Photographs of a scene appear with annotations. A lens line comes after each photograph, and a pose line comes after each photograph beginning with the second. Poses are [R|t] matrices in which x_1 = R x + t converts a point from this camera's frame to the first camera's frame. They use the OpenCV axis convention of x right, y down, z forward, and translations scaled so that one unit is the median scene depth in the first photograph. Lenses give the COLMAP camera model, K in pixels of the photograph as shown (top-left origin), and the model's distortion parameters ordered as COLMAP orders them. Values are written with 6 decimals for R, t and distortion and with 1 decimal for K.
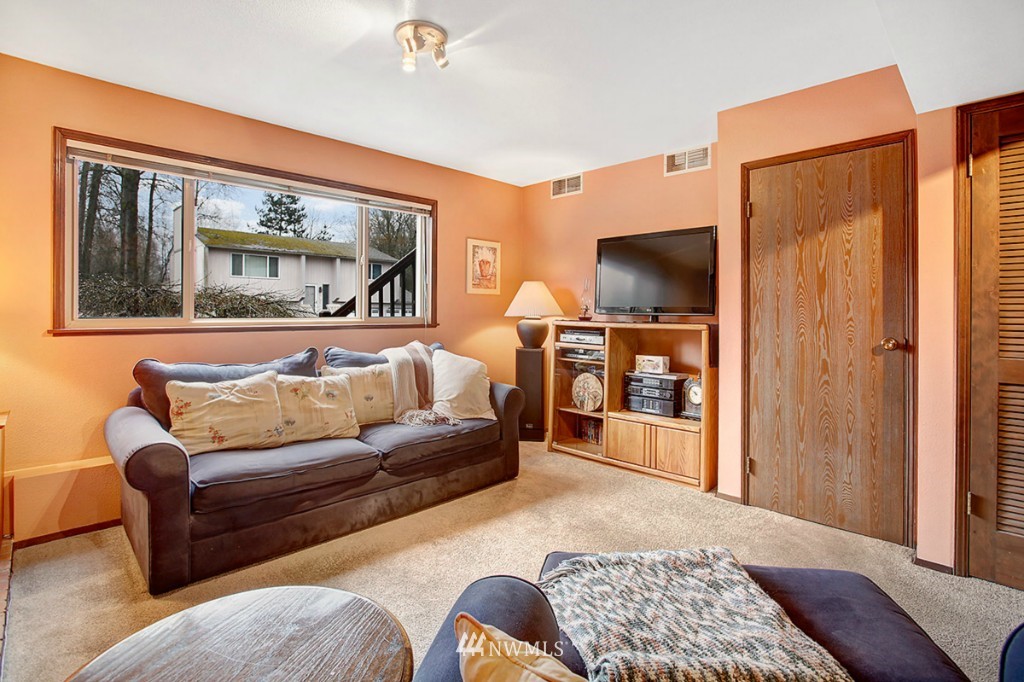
lens RADIAL K [[498.0, 0, 512.3], [0, 498.0, 305.7], [0, 0, 1]] dist [-0.000812, -0.000006]
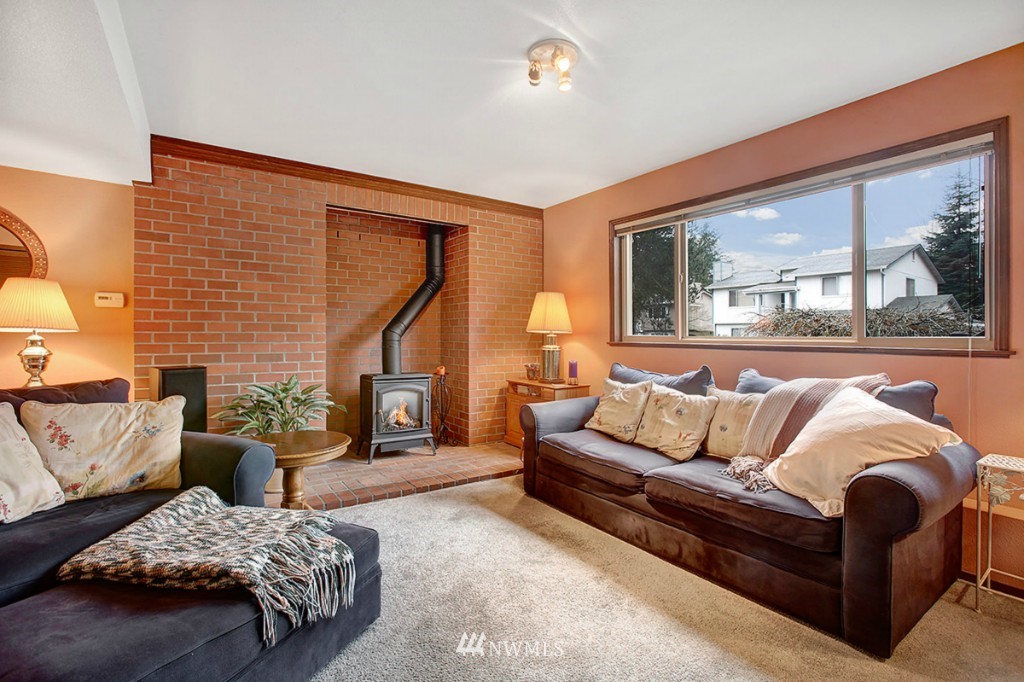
lens RADIAL K [[487.6, 0, 539.3], [0, 487.6, 341.0], [0, 0, 1]] dist [-0.060992, 0.028828]
pose [[-0.164856, -0.002509, -0.986314, 0.697299], [-0.003942, 0.999990, -0.001885, 0.046988], [0.986310, 0.003577, -0.164864, 0.994612]]
